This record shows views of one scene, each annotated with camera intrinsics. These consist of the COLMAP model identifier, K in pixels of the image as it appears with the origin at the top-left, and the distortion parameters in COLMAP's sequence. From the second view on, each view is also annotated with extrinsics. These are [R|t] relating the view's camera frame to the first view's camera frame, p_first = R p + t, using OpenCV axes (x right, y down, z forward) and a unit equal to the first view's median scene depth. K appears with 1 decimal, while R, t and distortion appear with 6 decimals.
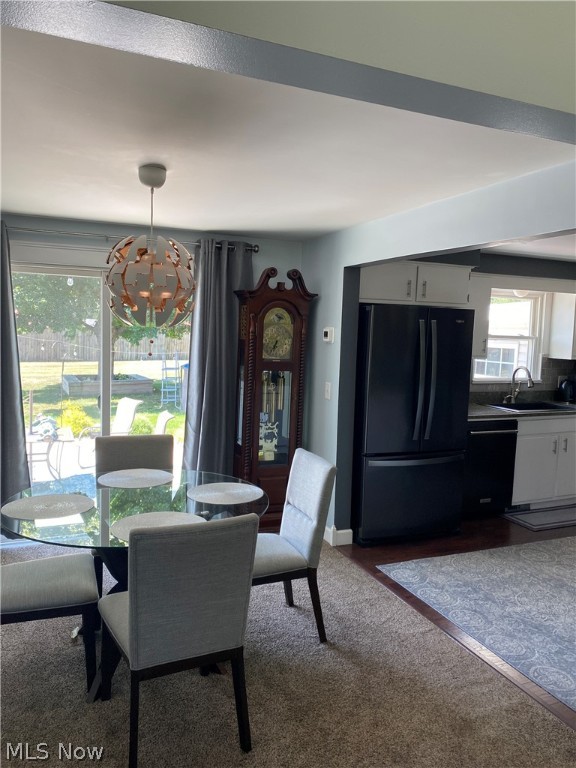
lens RADIAL K [[582.2, 0, 287.0], [0, 582.2, 371.9], [0, 0, 1]] dist [0.002987, -0.001369]
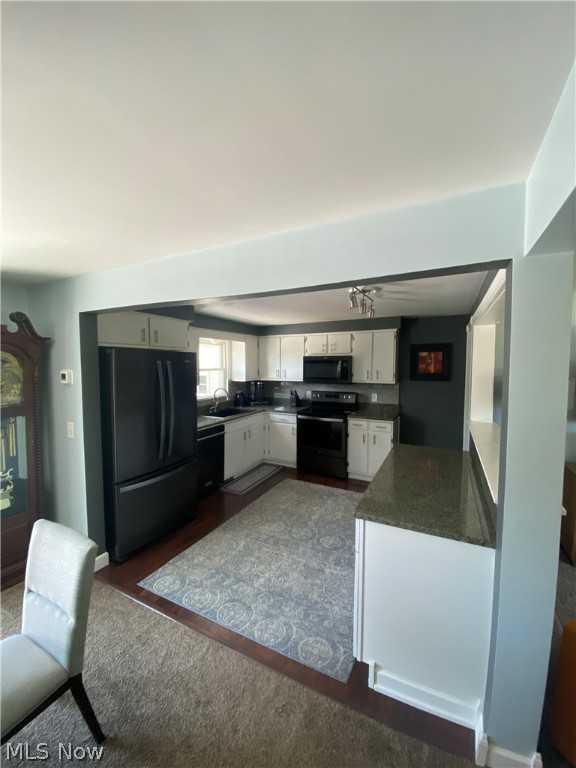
lens RADIAL K [[309.9, 0, 284.9], [0, 309.9, 382.5], [0, 0, 1]] dist [0.025157, -0.021981]
pose [[0.769583, -0.068331, 0.634880, 0.016402], [0.070767, 0.997260, 0.021552, -0.038228], [-0.634613, 0.028343, 0.772310, 0.319573]]
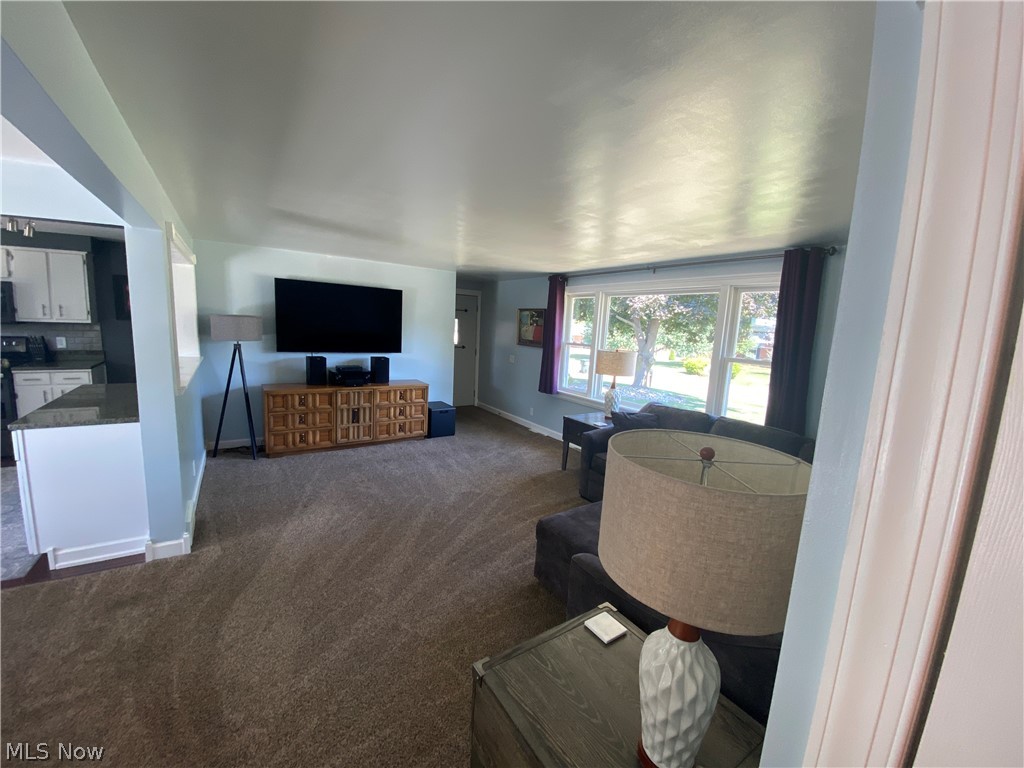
lens RADIAL K [[413.2, 0, 509.8], [0, 413.2, 382.4], [0, 0, 1]] dist [0.025157, -0.021981]
pose [[-0.173707, -0.177104, 0.968741, -0.304724], [0.018474, 0.982937, 0.183012, -0.011655], [-0.984624, 0.049687, -0.167471, 0.005491]]
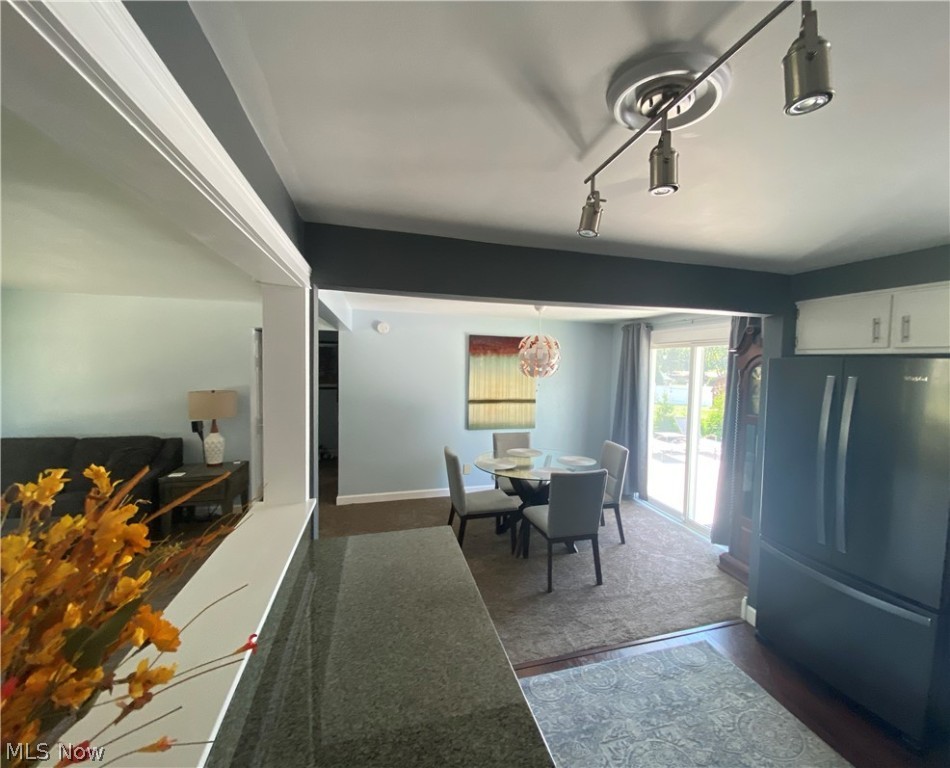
lens RADIAL K [[393.7, 0, 522.9], [0, 393.7, 383.8], [0, 0, 1]] dist [0.002343, 0.000070]
pose [[-0.049040, 0.021629, -0.998563, 0.722654], [-0.102560, 0.994372, 0.026575, -0.052173], [0.993517, 0.103716, -0.046546, 0.638442]]
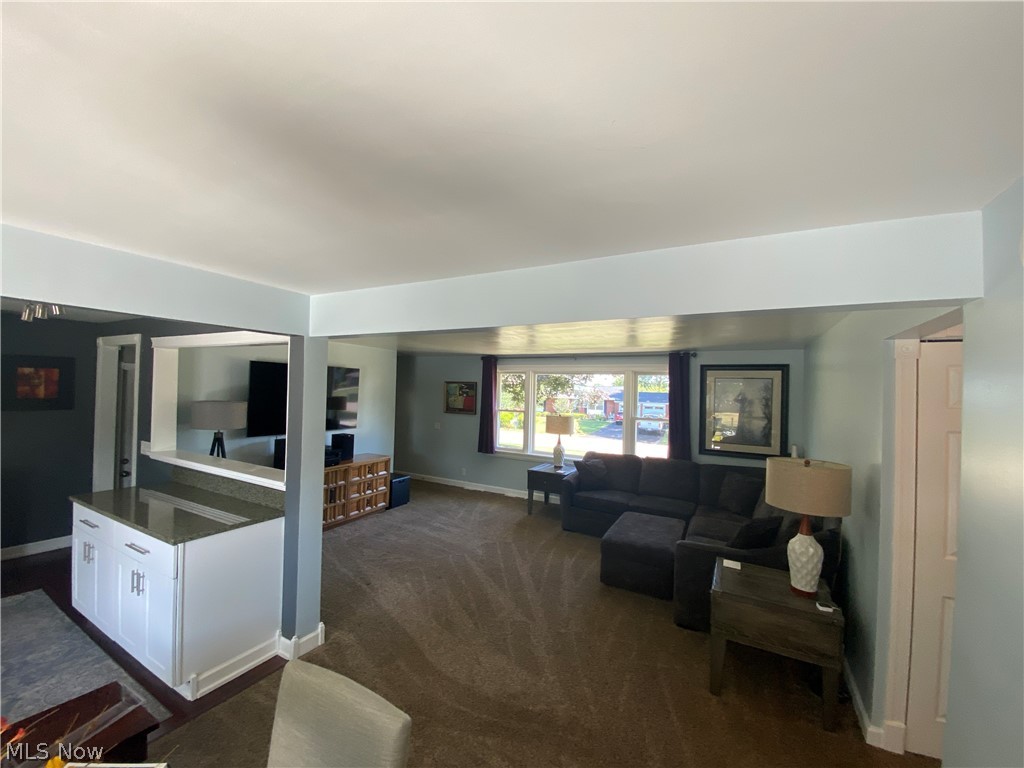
lens RADIAL K [[413.2, 0, 509.8], [0, 413.2, 382.4], [0, 0, 1]] dist [0.025157, -0.021981]
pose [[-0.610262, -0.031429, 0.791576, -0.326225], [0.015844, 0.998529, 0.051860, -0.080316], [-0.792042, 0.044190, -0.608866, 0.529071]]
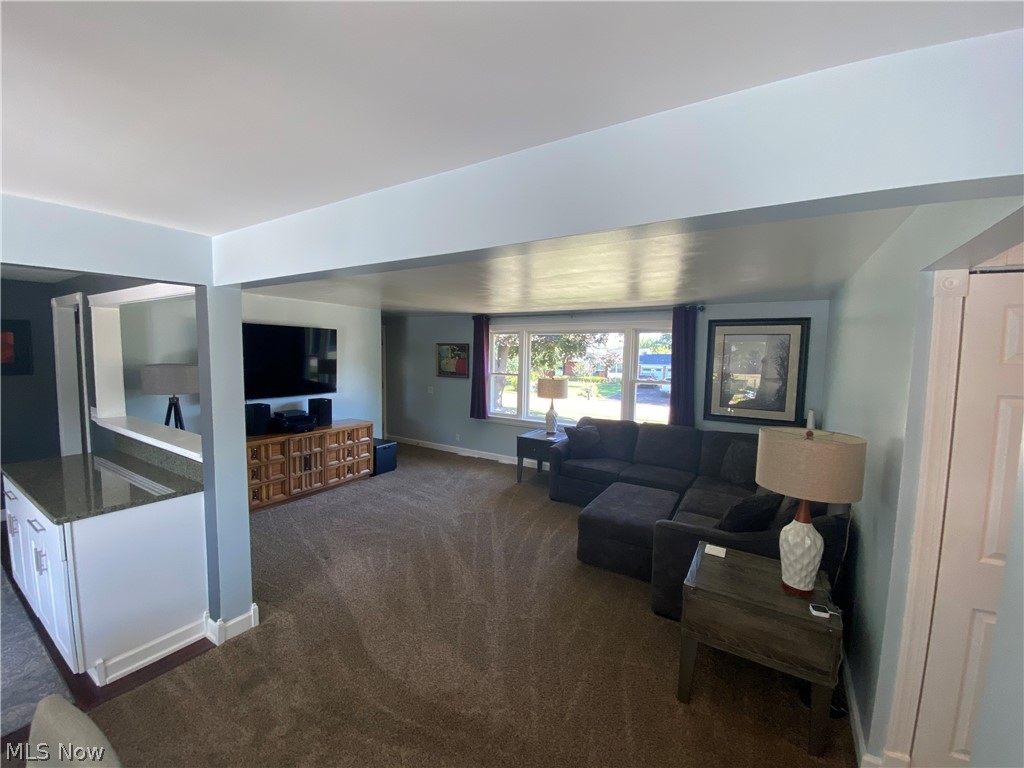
lens RADIAL K [[413.2, 0, 509.8], [0, 413.2, 382.4], [0, 0, 1]] dist [0.025157, -0.021981]
pose [[-0.567097, -0.098123, 0.817785, -0.307721], [0.027858, 0.990025, 0.138107, -0.062941], [-0.823180, 0.101102, -0.558707, 0.385570]]
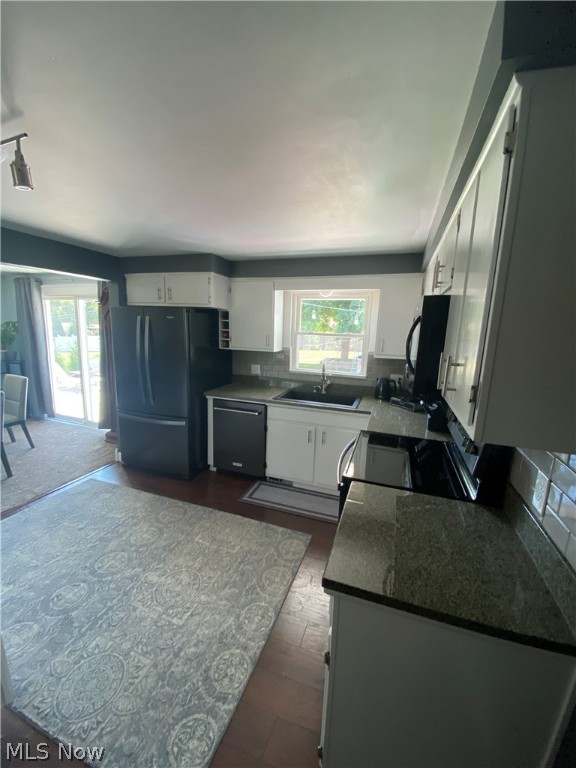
lens RADIAL K [[300.9, 0, 263.3], [0, 300.9, 379.1], [0, 0, 1]] dist [-0.000335, -0.000095]
pose [[0.740743, 0.109751, -0.662763, 0.910285], [-0.062454, 0.993542, 0.094725, -0.027847], [0.668879, -0.028774, 0.742814, 0.657149]]
